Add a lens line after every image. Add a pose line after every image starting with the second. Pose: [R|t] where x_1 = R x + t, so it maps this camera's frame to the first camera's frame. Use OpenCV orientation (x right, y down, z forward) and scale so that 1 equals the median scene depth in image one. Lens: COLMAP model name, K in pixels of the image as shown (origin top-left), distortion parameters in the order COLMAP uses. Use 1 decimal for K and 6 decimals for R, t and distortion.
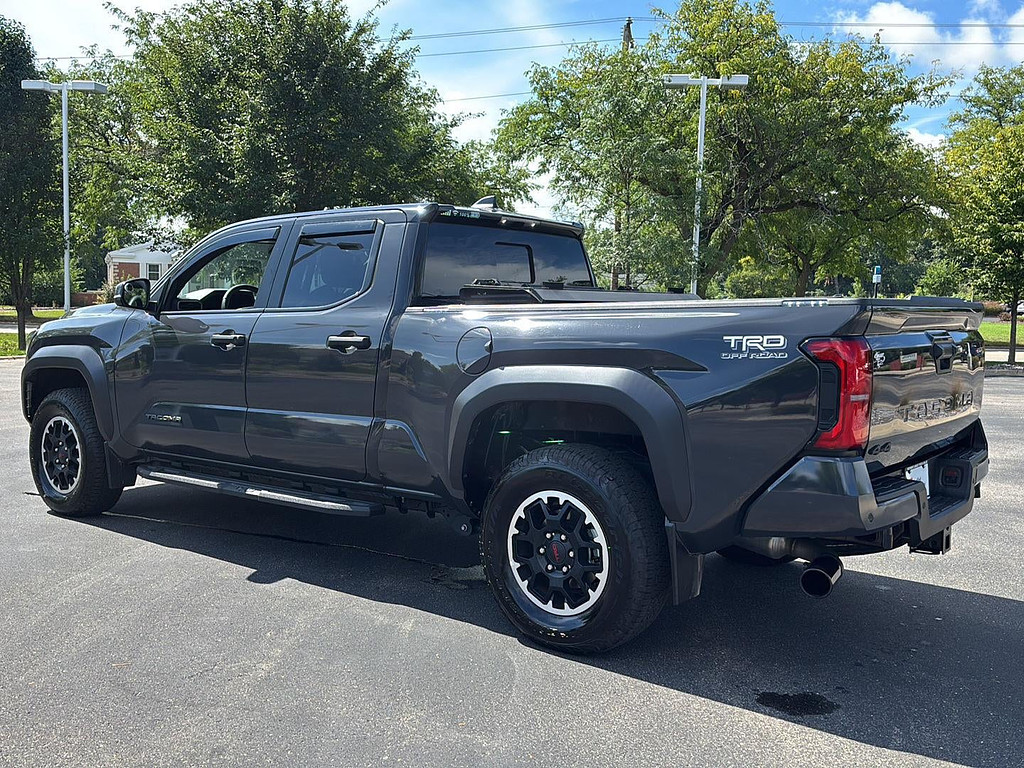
lens RADIAL K [[997.2, 0, 514.3], [0, 997.2, 362.5], [0, 0, 1]] dist [0.120847, -0.290548]
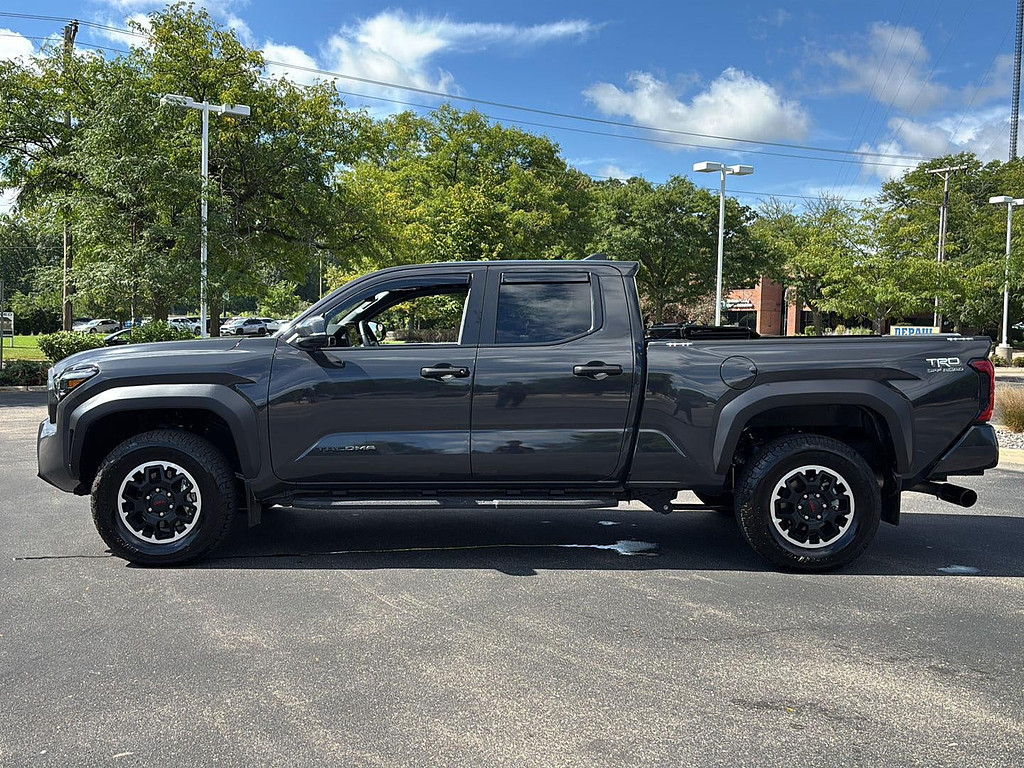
lens RADIAL K [[997.2, 0, 514.3], [0, 997.2, 362.5], [0, 0, 1]] dist [0.120847, -0.290548]
pose [[0.790368, -0.029049, 0.611943, -1.192662], [0.039248, 0.999224, -0.003259, -0.036395], [-0.611373, 0.026594, 0.790895, 0.078553]]
